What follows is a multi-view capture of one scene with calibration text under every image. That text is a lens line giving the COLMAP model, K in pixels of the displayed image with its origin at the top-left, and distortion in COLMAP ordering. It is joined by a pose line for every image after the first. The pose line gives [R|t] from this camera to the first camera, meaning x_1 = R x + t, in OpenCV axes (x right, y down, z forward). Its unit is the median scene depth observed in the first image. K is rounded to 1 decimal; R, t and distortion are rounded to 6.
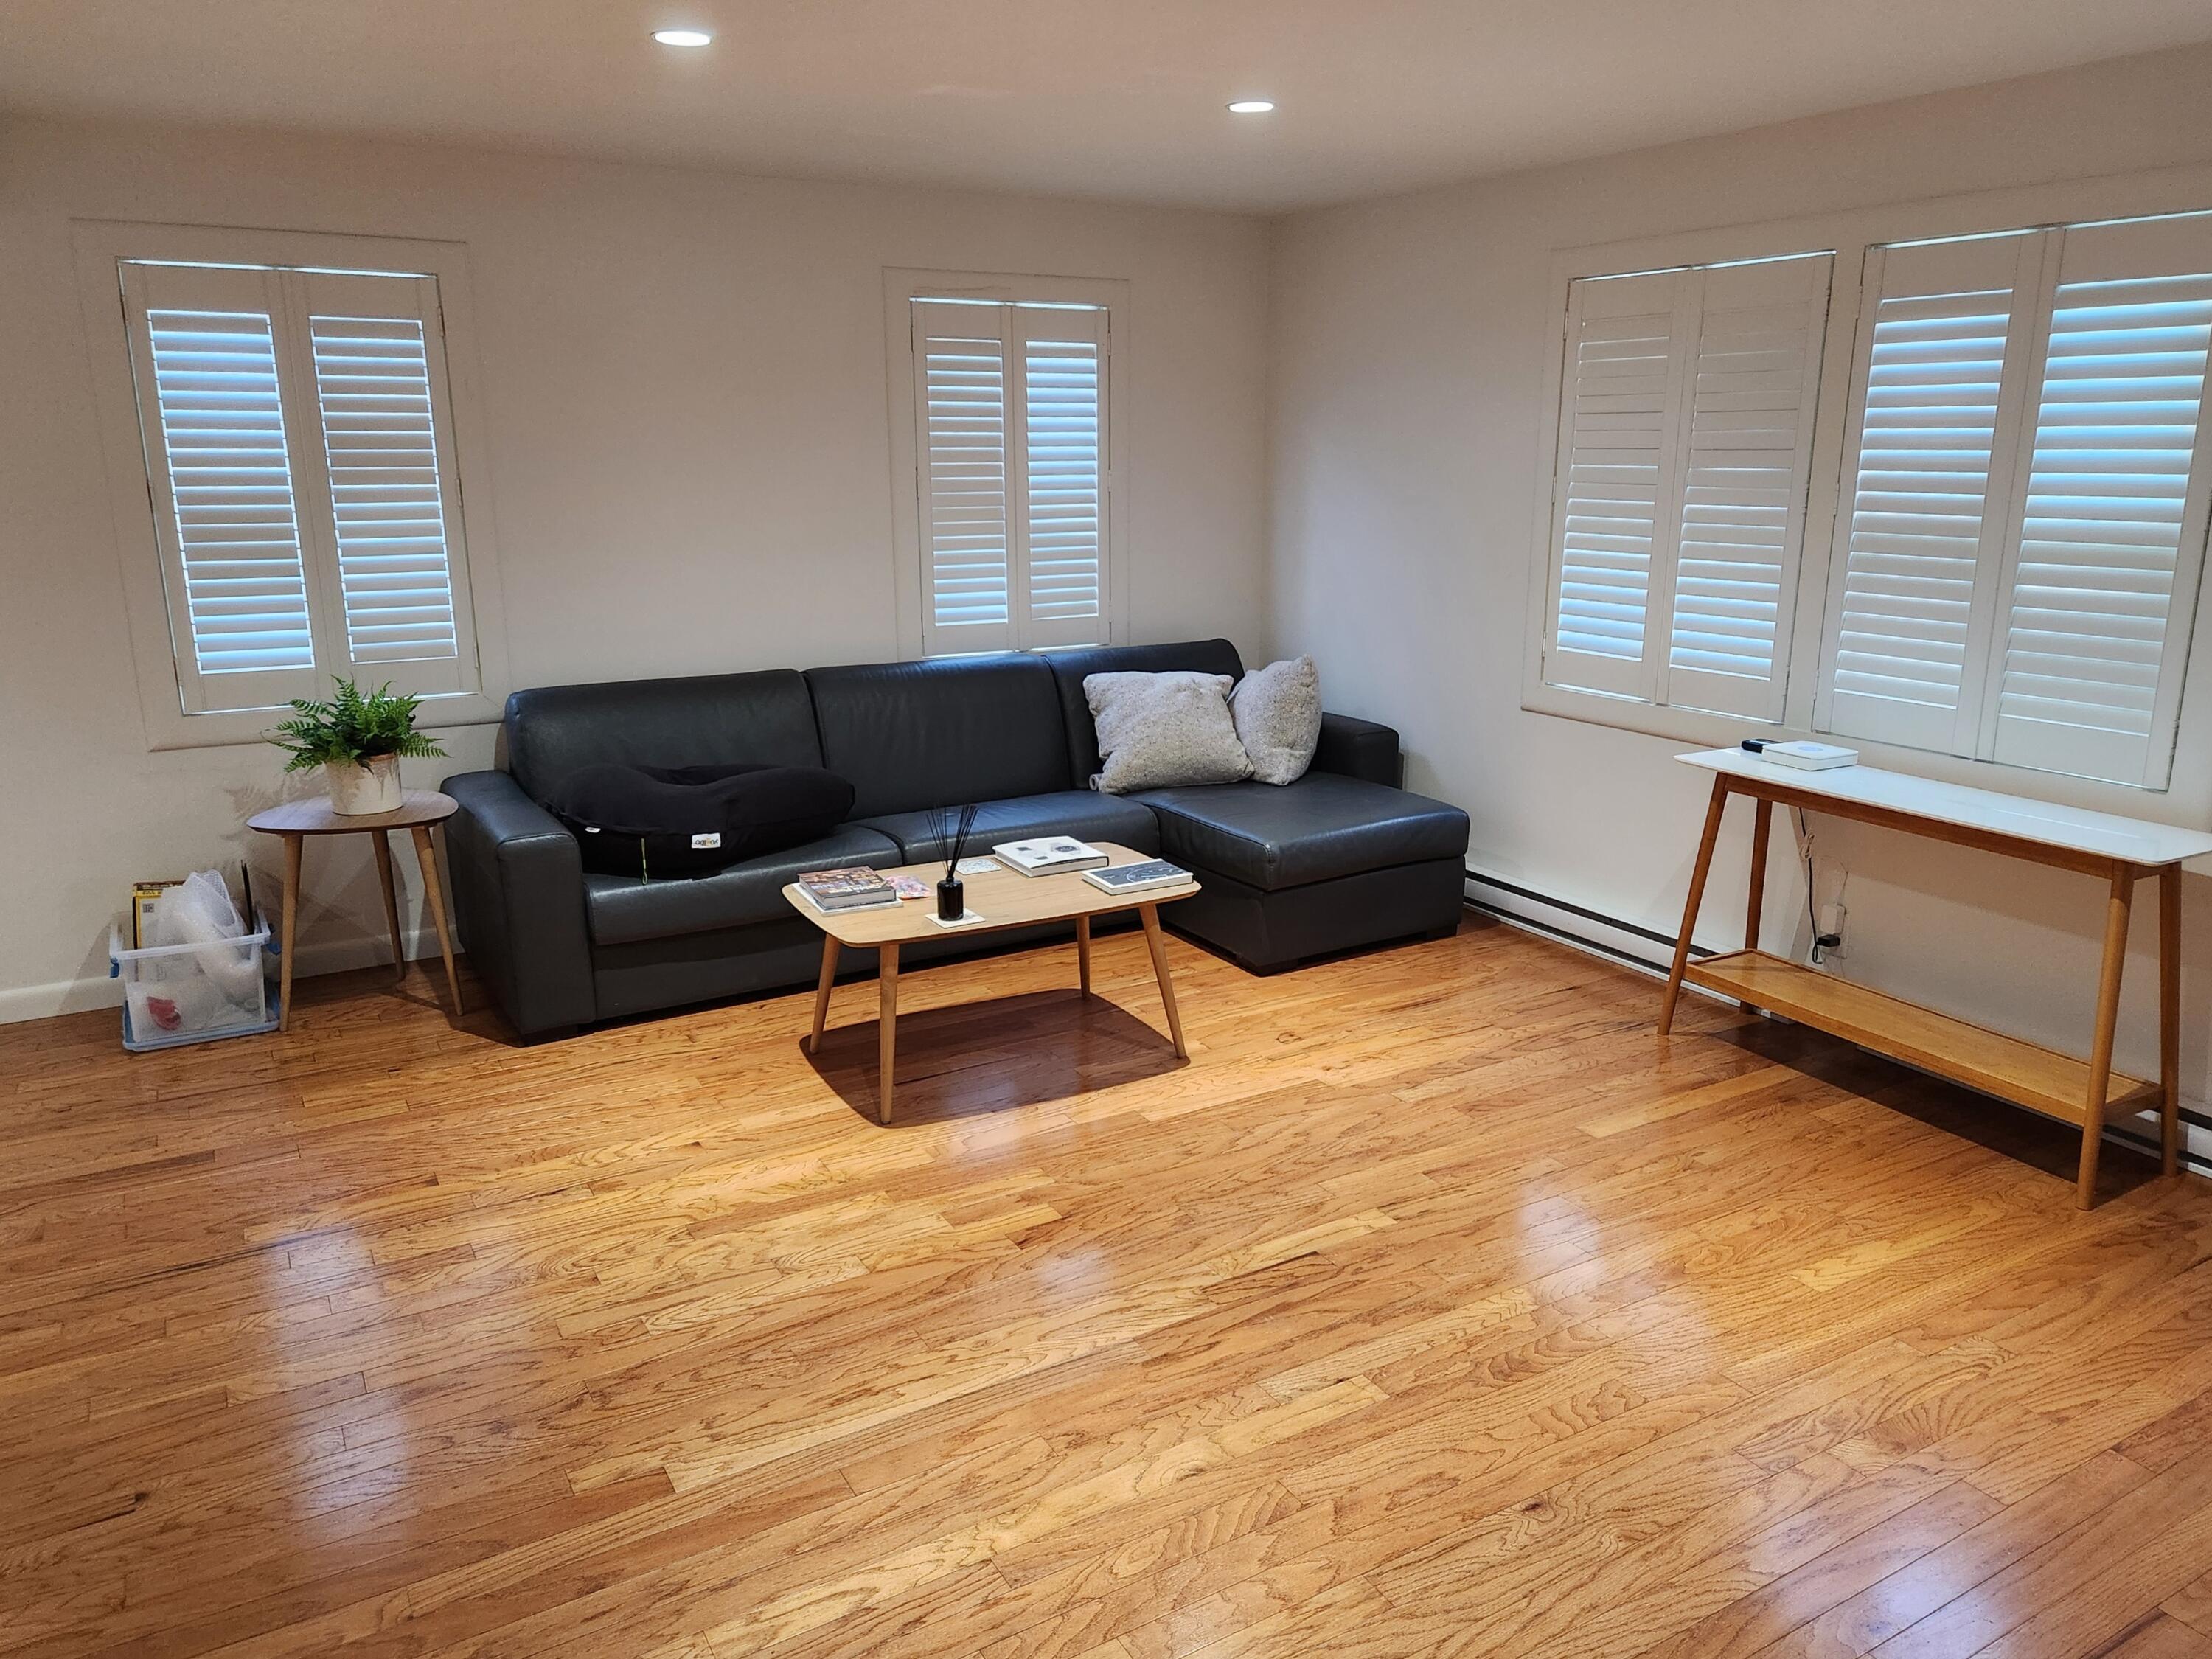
lens RADIAL K [[1533.9, 0, 1112.7], [0, 1533.9, 831.6], [0, 0, 1]] dist [0.052594, -0.004432]
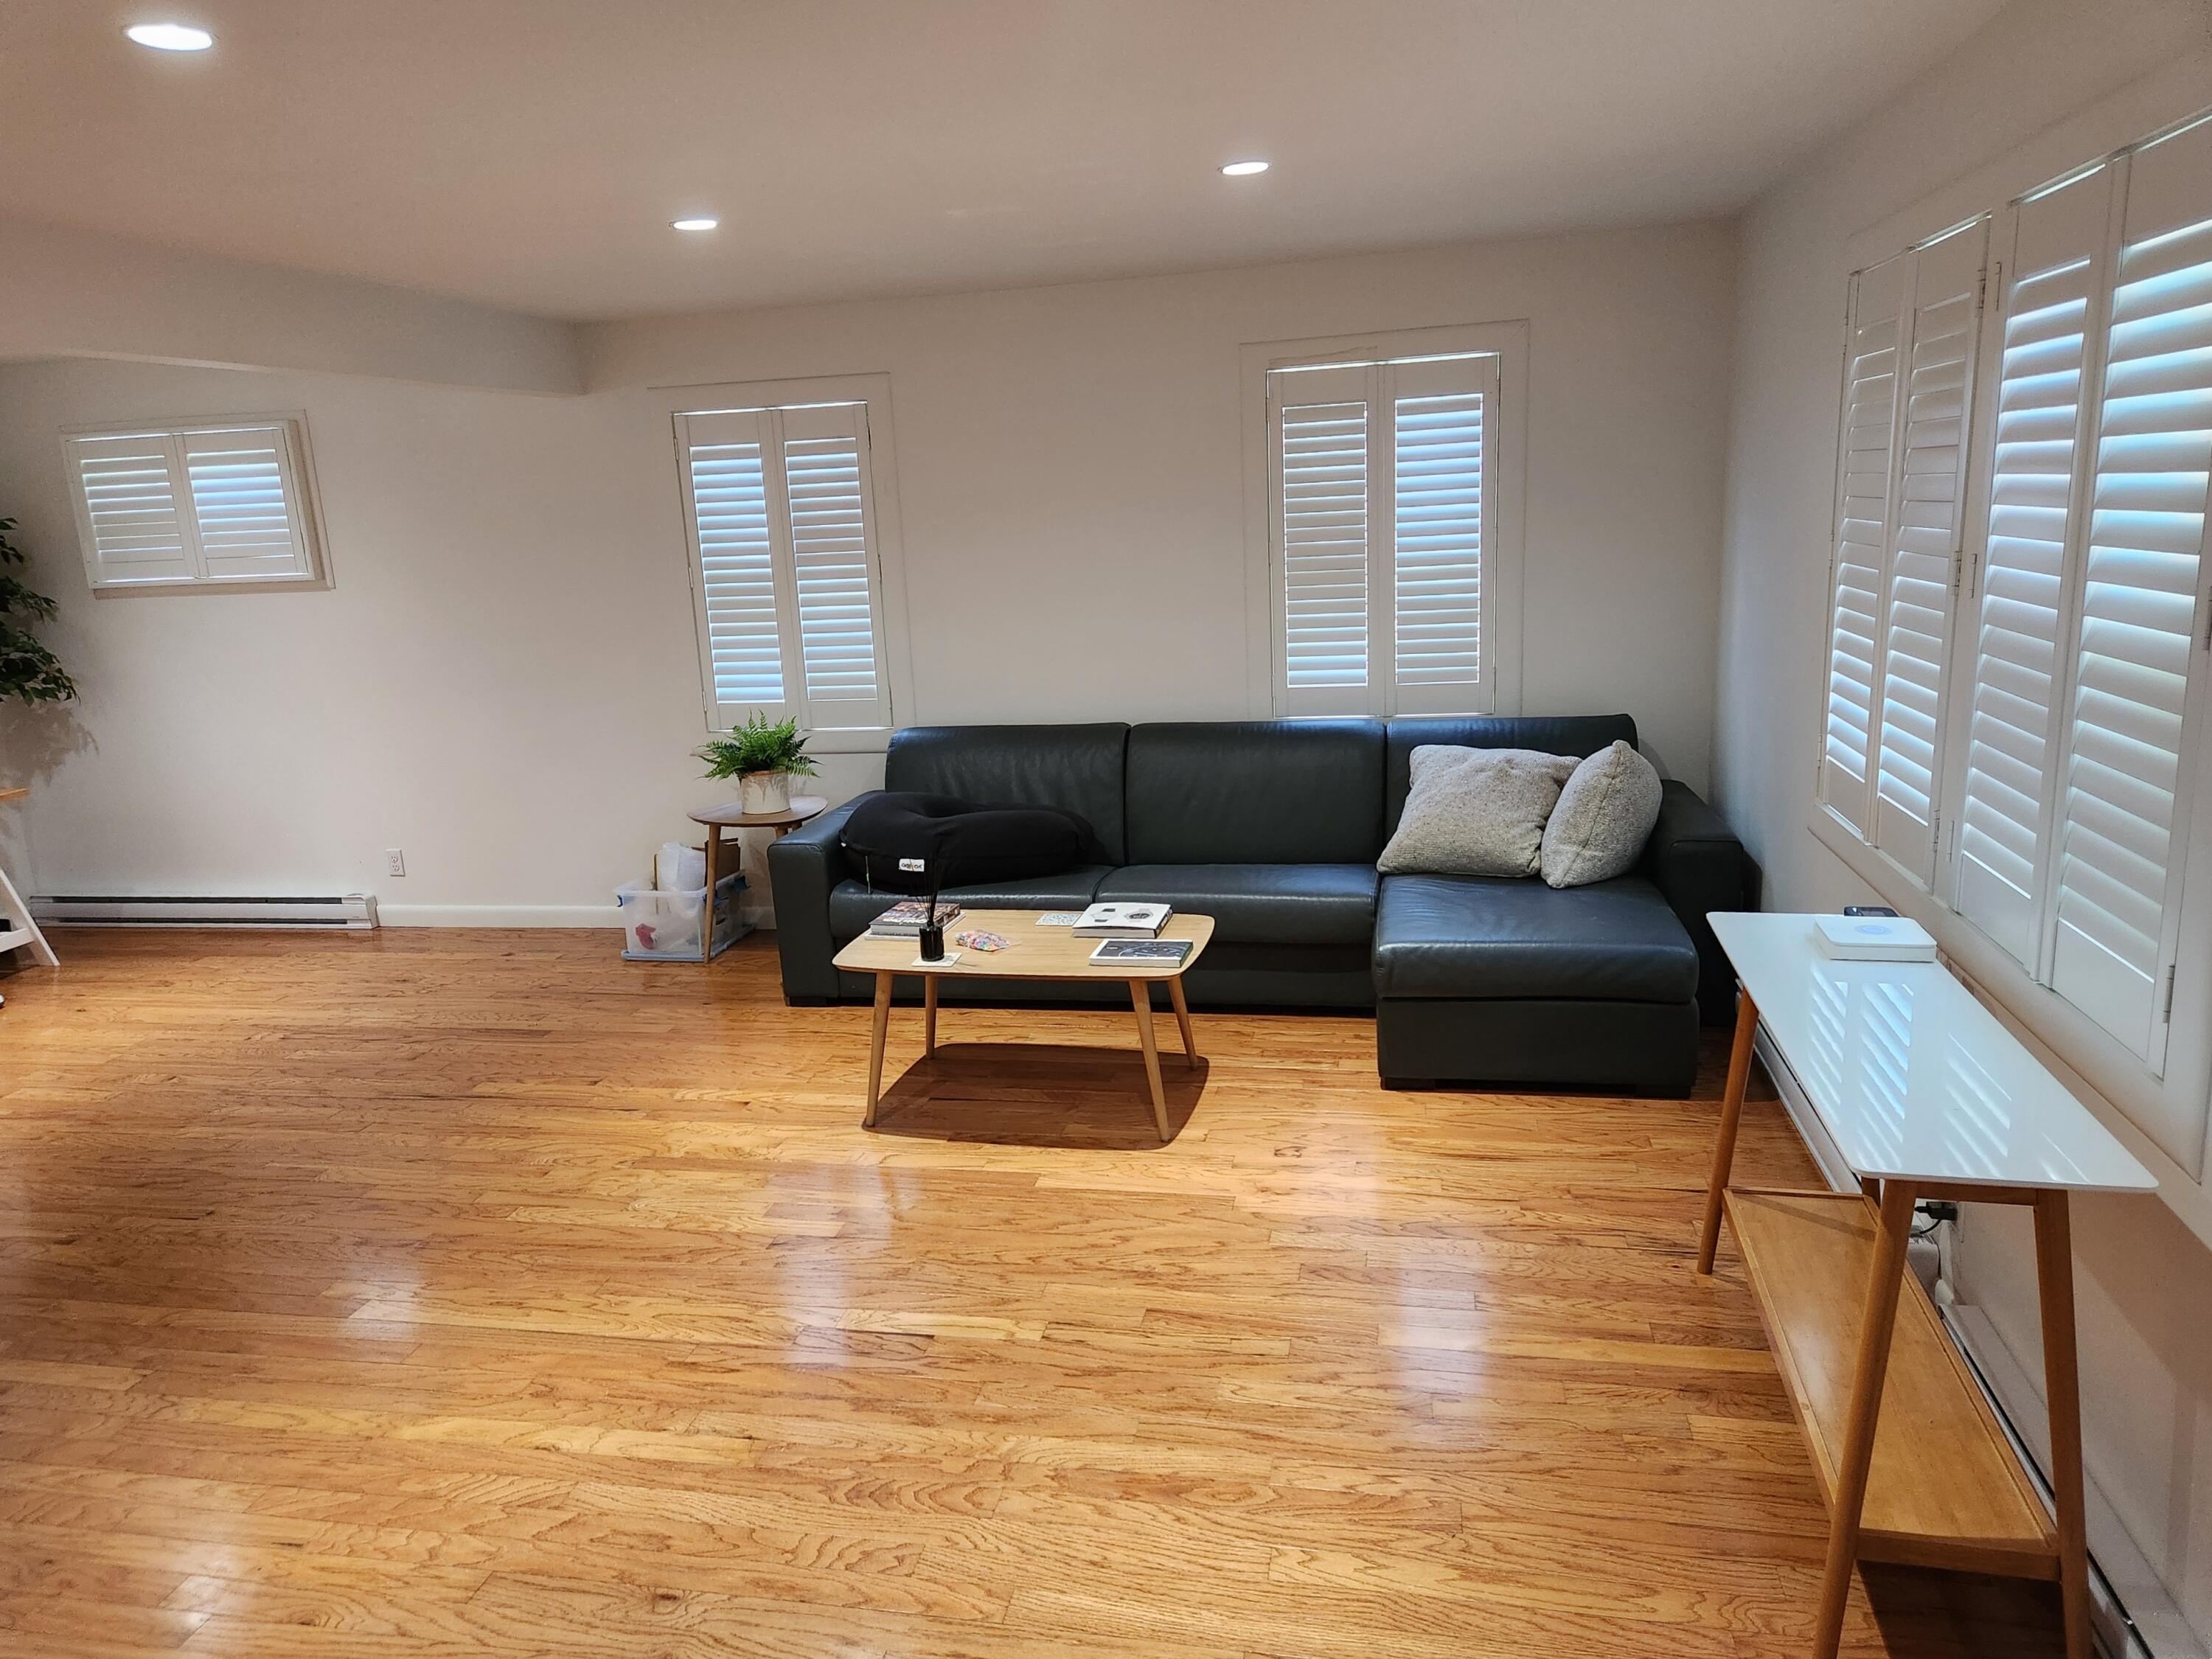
lens RADIAL K [[1495.2, 0, 1108.4], [0, 1495.2, 863.1], [0, 0, 1]] dist [0.057507, -0.000712]
pose [[0.739255, 0.124443, -0.661828, 0.611804], [-0.118204, 0.991498, 0.054399, -0.076076], [0.662971, 0.038016, 0.747679, 0.236934]]
